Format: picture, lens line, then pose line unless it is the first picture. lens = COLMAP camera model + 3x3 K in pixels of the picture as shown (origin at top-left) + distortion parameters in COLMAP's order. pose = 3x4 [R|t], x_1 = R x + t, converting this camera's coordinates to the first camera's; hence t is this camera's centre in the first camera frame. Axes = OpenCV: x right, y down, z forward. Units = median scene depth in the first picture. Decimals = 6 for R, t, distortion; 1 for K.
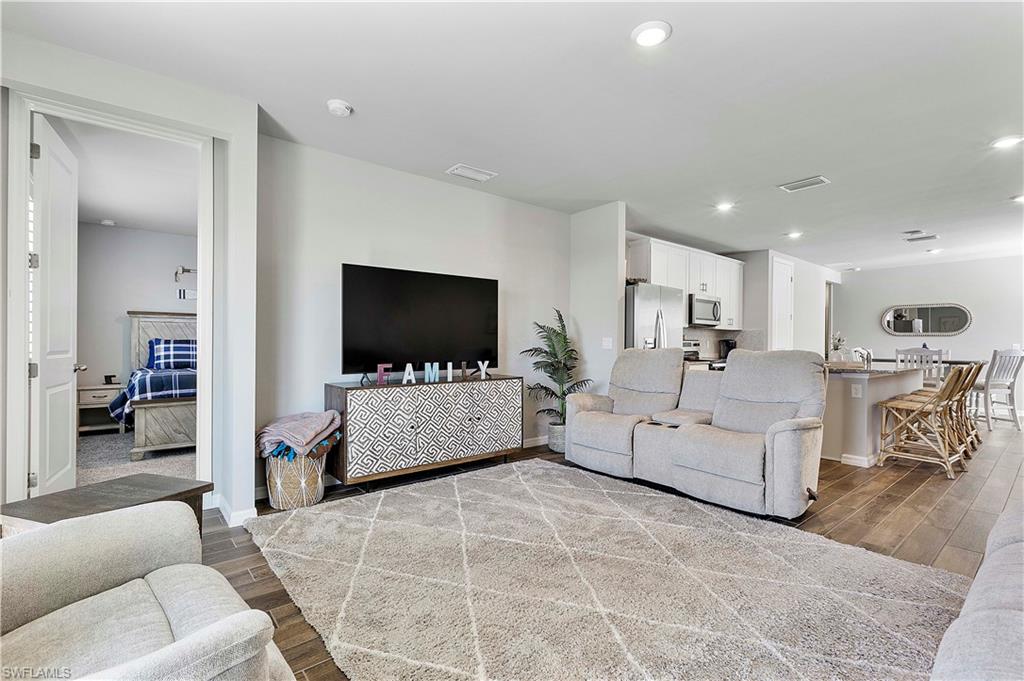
lens RADIAL K [[465.3, 0, 512.0], [0, 465.3, 348.8], [0, 0, 1]] dist [0.001410, -0.000102]
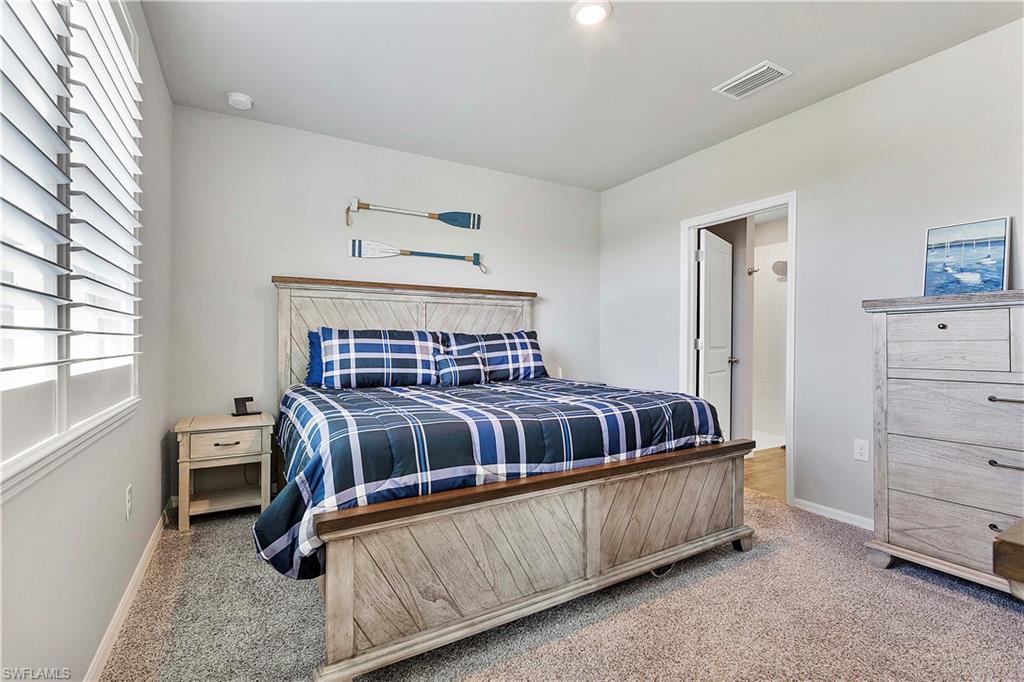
lens RADIAL K [[465.3, 0, 512.3], [0, 465.3, 341.4], [0, 0, 1]] dist [0.001410, -0.000102]
pose [[0.985686, -0.002455, -0.168575, -0.476992], [0.002174, 0.999996, -0.001849, -0.005824], [0.168579, 0.001456, 0.985687, 0.534293]]
